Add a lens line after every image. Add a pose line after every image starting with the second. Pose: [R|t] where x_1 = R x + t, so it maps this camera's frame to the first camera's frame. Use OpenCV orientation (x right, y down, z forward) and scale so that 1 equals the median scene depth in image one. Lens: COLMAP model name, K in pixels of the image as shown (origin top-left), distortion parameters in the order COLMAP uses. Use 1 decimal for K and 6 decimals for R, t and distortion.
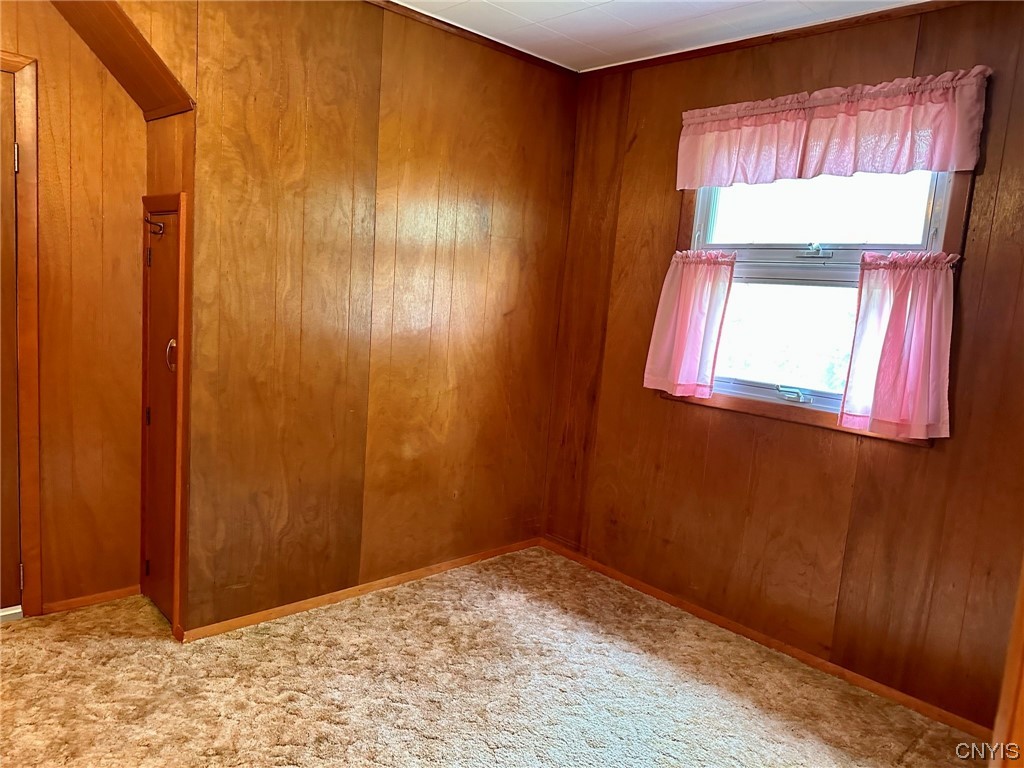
lens RADIAL K [[725.7, 0, 511.2], [0, 725.7, 384.8], [0, 0, 1]] dist [0.036045, -0.050332]
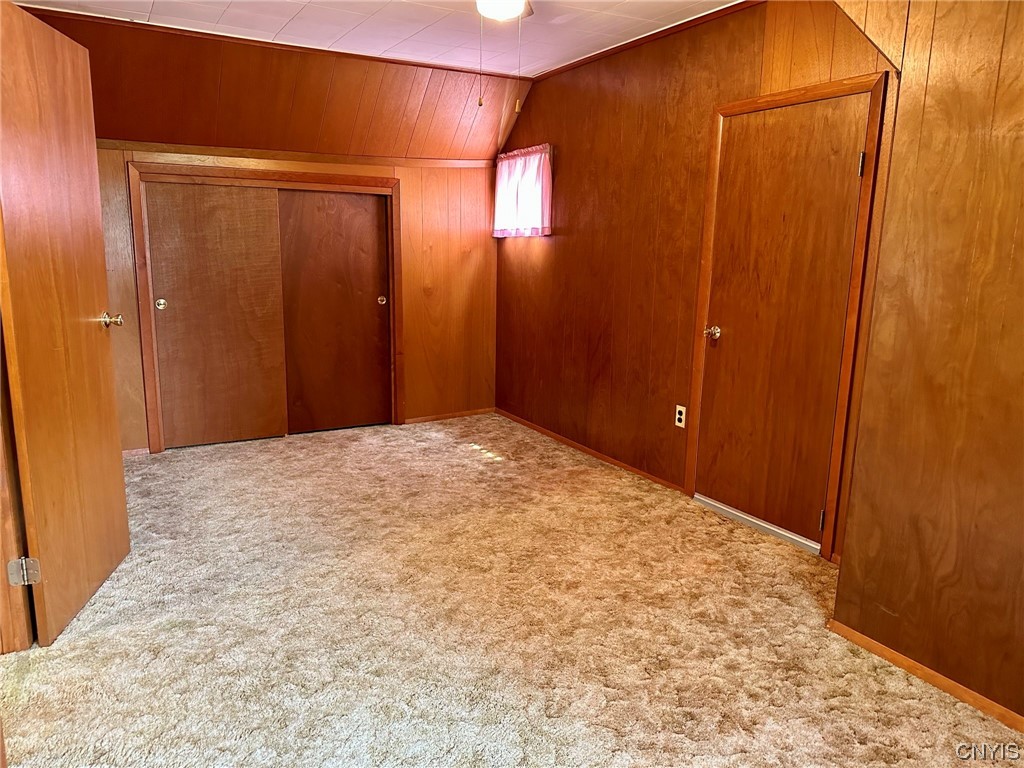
lens RADIAL K [[725.7, 0, 510.9], [0, 725.7, 385.5], [0, 0, 1]] dist [0.036045, -0.050332]
pose [[-0.248133, 0.108710, -0.962607, 0.590659], [-0.155248, 0.976377, 0.150284, -0.053829], [0.956205, 0.186734, -0.225394, 0.758189]]
